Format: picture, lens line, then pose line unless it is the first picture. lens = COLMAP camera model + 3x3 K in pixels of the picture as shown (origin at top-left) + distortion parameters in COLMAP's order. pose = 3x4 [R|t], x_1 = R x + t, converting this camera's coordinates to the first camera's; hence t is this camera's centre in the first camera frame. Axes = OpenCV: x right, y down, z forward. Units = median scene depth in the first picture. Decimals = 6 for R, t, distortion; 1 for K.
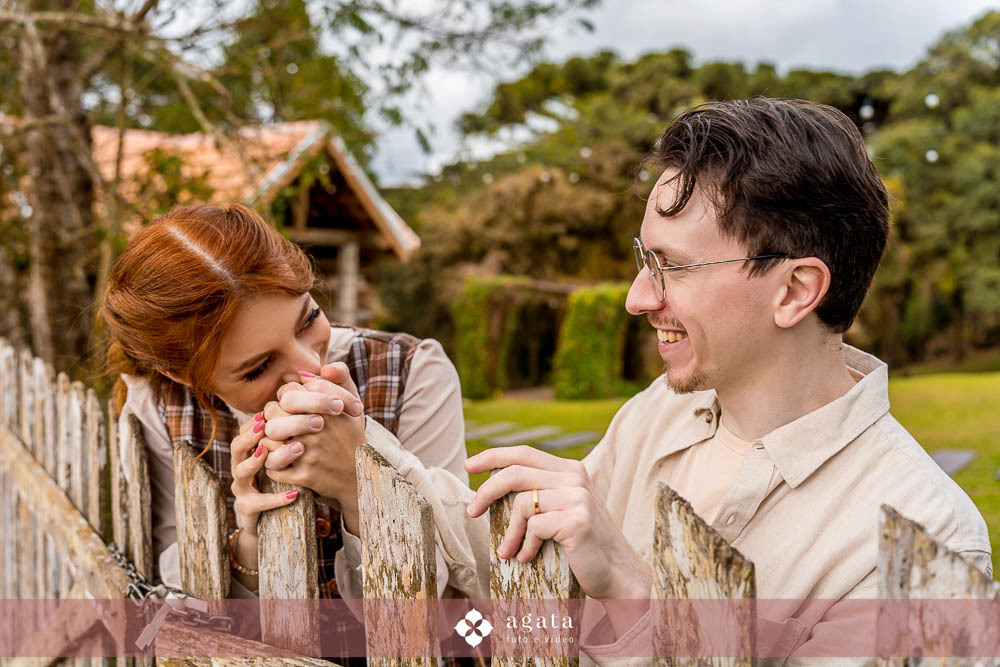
lens RADIAL K [[947.7, 0, 500.0], [0, 947.7, 333.5], [0, 0, 1]] dist [-0.350760, 0.000539]
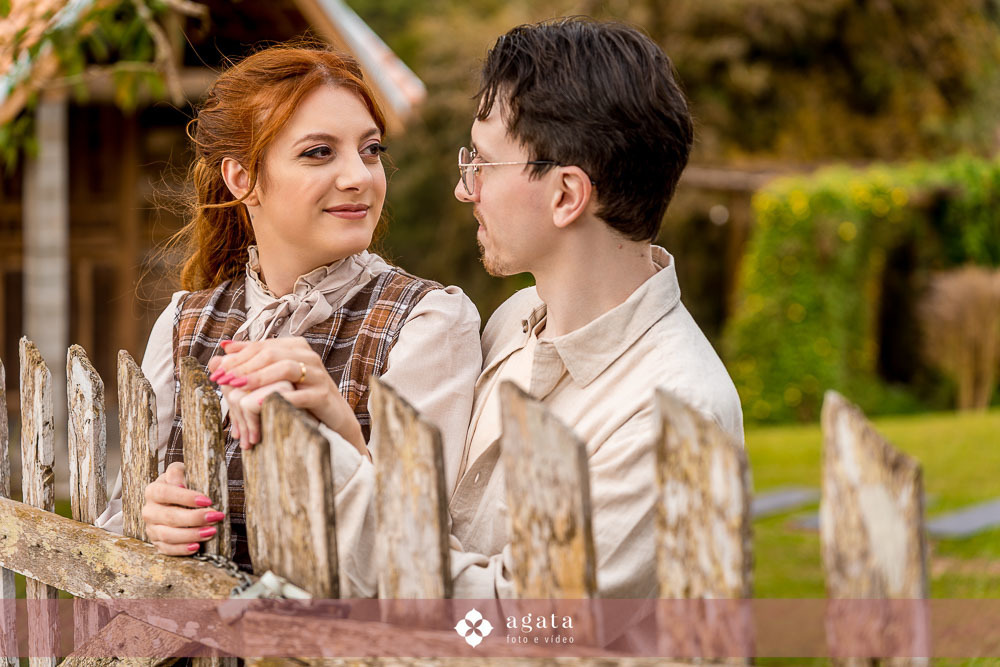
lens RADIAL K [[2207.5, 0, 500.0], [0, 2207.5, 333.5], [0, 0, 1]] dist [-0.277280, -0.076015]
pose [[0.998670, -0.025254, -0.044945, -0.053068], [0.026167, 0.999460, 0.019852, 0.030753], [0.044419, -0.021002, 0.998792, -1.035107]]
